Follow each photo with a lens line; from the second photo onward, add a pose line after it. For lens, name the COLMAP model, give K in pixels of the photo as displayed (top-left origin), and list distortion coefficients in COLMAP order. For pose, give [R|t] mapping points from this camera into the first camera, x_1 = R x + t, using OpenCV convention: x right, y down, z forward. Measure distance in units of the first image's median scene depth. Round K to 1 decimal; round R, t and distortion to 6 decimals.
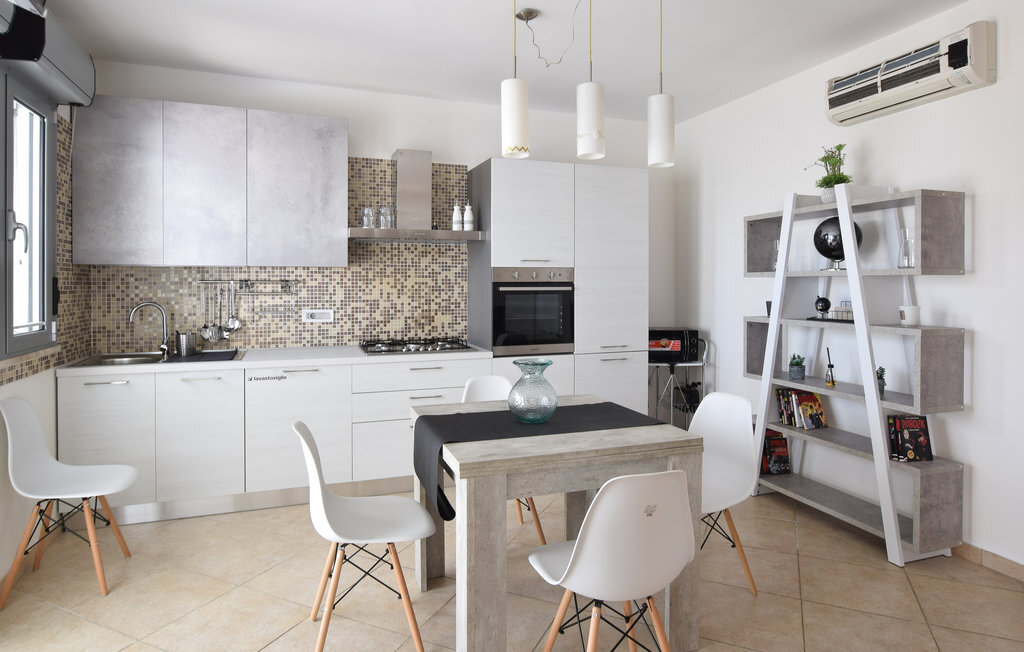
lens RADIAL K [[582.4, 0, 509.9], [0, 582.4, 283.5], [0, 0, 1]] dist [-0.001743, -0.000433]
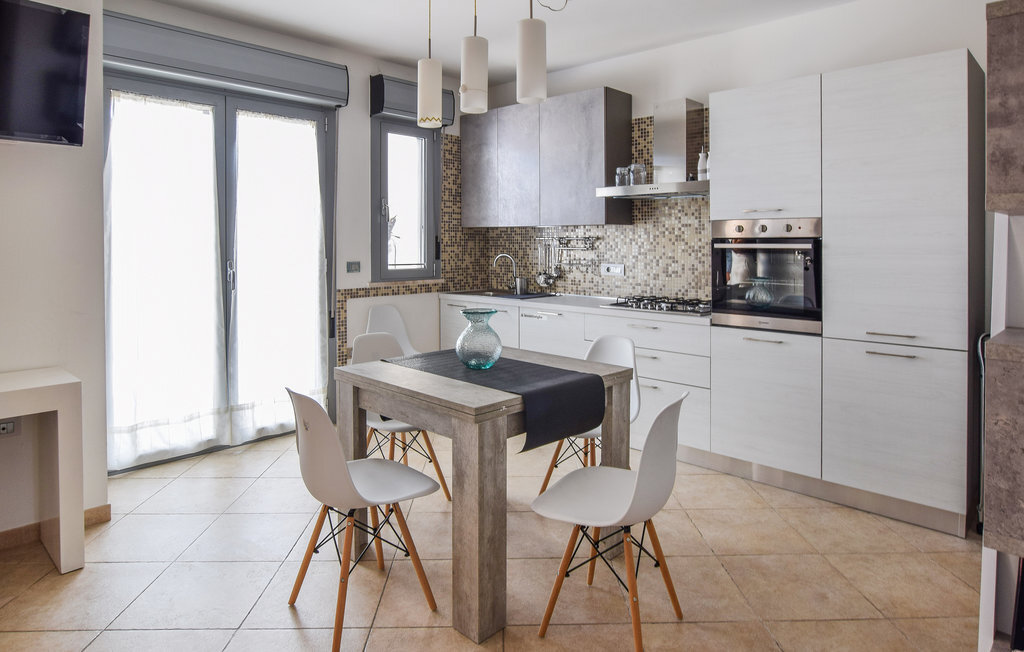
lens RADIAL K [[624.2, 0, 512.1], [0, 624.2, 245.1], [0, 0, 1]] dist [0.000179, -0.000569]
pose [[0.447864, 0.004425, -0.894091, 0.663470], [-0.003112, 0.999989, 0.003391, 0.006078], [0.894096, 0.001263, 0.447873, 0.324430]]
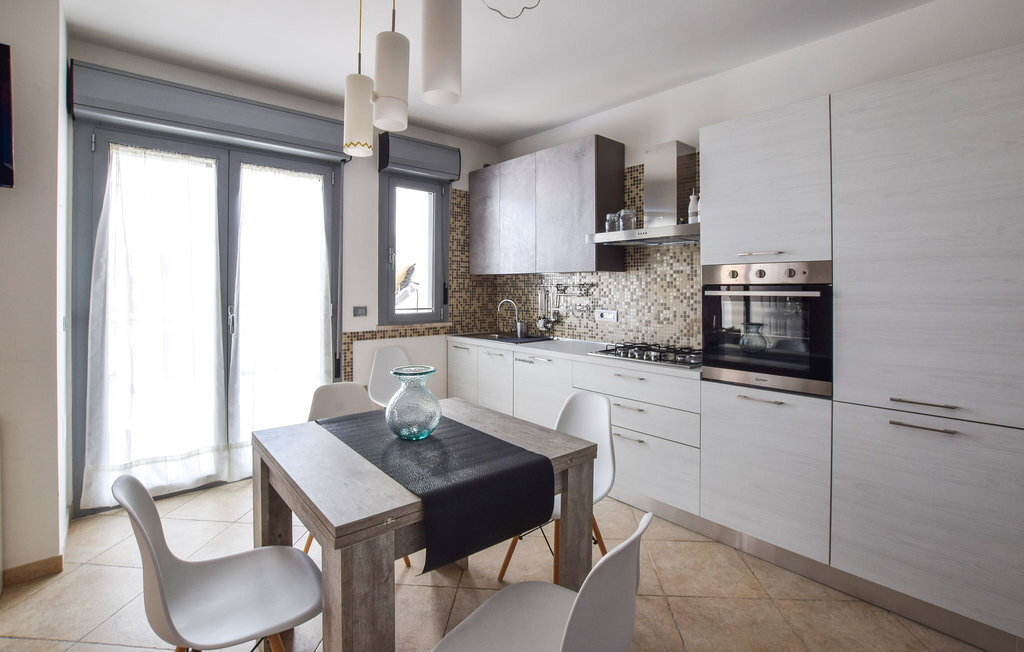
lens RADIAL K [[473.1, 0, 511.9], [0, 473.1, 288.2], [0, 0, 1]] dist [-0.020717, 0.000252]
pose [[0.362772, 0.001297, -0.931877, 0.474003], [-0.004849, 0.999988, -0.000496, 0.004443], [0.931865, 0.004698, 0.362774, 0.527765]]
